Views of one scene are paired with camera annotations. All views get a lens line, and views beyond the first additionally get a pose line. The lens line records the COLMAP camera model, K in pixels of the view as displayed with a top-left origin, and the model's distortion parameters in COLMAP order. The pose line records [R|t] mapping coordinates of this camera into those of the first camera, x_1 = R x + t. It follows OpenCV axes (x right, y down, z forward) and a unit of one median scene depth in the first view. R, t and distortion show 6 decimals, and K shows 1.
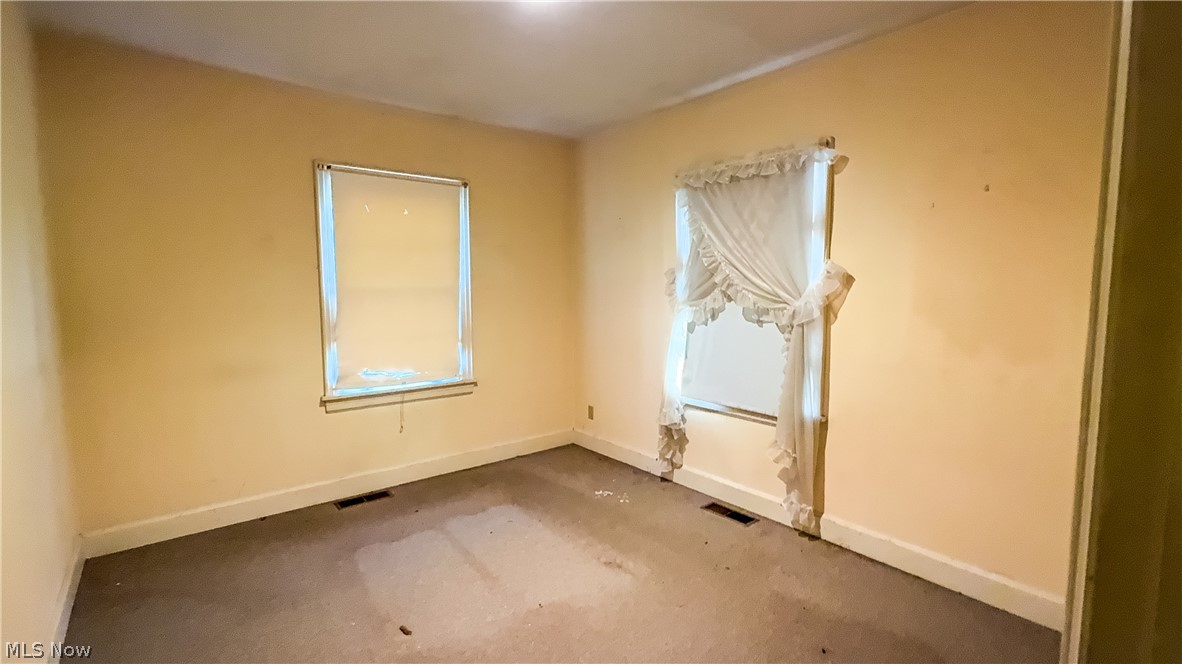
lens RADIAL K [[538.9, 0, 594.7], [0, 538.9, 332.4], [0, 0, 1]] dist [-0.043284, 0.047612]
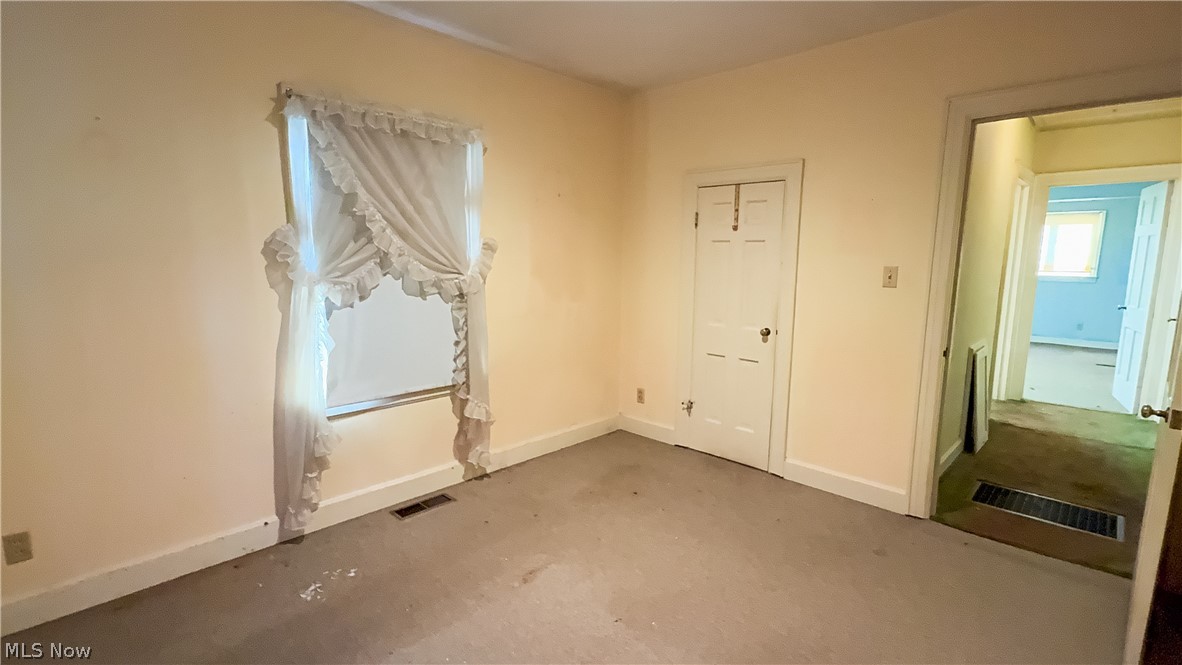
lens RADIAL K [[538.9, 0, 594.7], [0, 538.9, 332.9], [0, 0, 1]] dist [-0.043284, 0.047612]
pose [[-0.122111, -0.145101, 0.981853, -0.673836], [0.080619, 0.984537, 0.155524, -0.076878], [-0.989237, 0.098147, -0.108525, 0.814772]]
